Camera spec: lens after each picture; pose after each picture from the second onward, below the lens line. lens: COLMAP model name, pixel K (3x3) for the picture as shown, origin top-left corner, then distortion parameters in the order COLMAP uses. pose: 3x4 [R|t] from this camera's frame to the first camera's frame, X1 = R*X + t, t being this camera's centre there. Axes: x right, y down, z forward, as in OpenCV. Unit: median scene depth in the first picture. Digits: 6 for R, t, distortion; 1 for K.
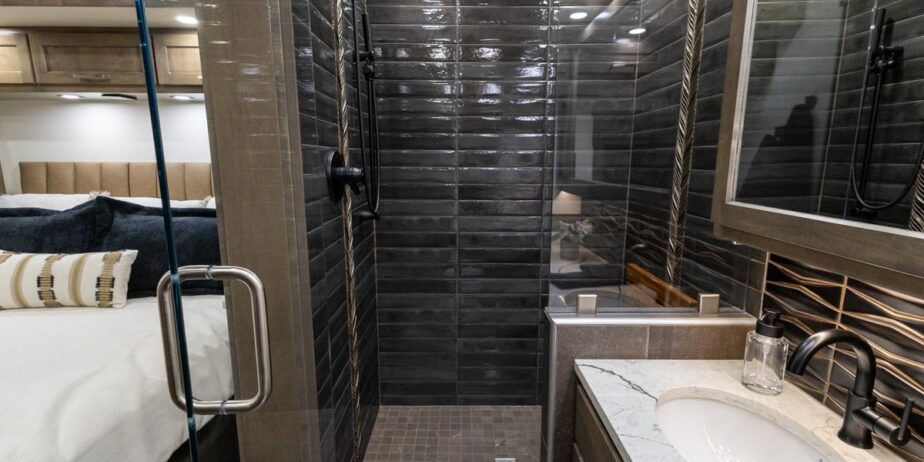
lens RADIAL K [[418.7, 0, 462.0], [0, 418.7, 231.0], [0, 0, 1]] dist [0.010973, -0.000549]
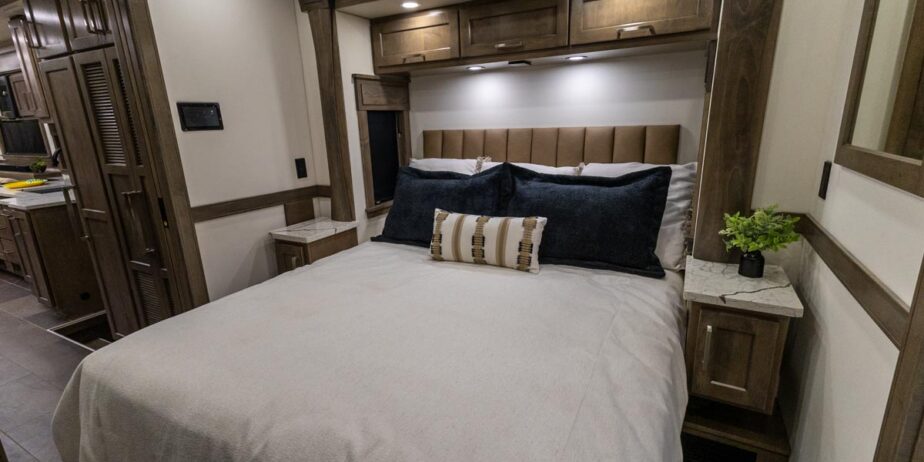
lens RADIAL K [[418.7, 0, 462.0], [0, 418.7, 231.0], [0, 0, 1]] dist [0.010973, -0.000549]
pose [[0.874064, 0.095999, -0.476232, -0.445588], [-0.052802, 0.993247, 0.103308, -0.014835], [0.482933, -0.065152, 0.873230, 0.024771]]
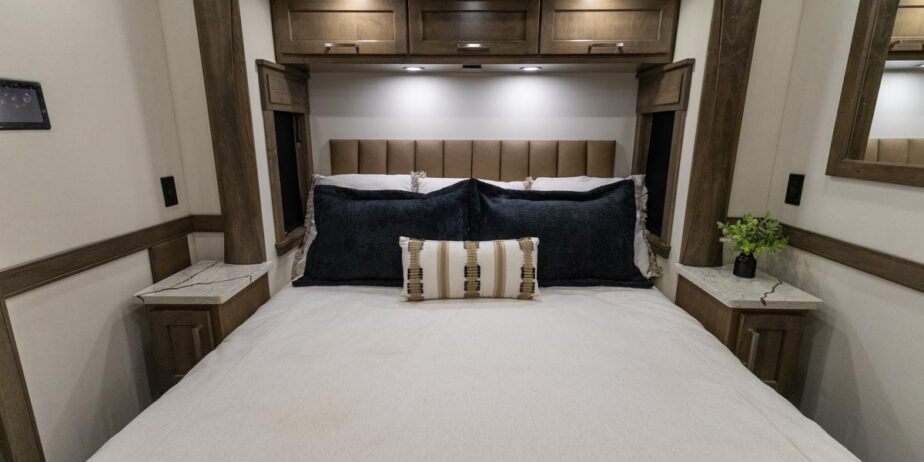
lens RADIAL K [[429.8, 0, 462.0], [0, 429.8, 231.0], [0, 0, 1]] dist [0.021103, 0.000083]
pose [[0.999571, 0.008226, -0.028122, -0.867230], [-0.006603, 0.998334, 0.057323, -0.021053], [0.028546, -0.057113, 0.997960, 0.050978]]
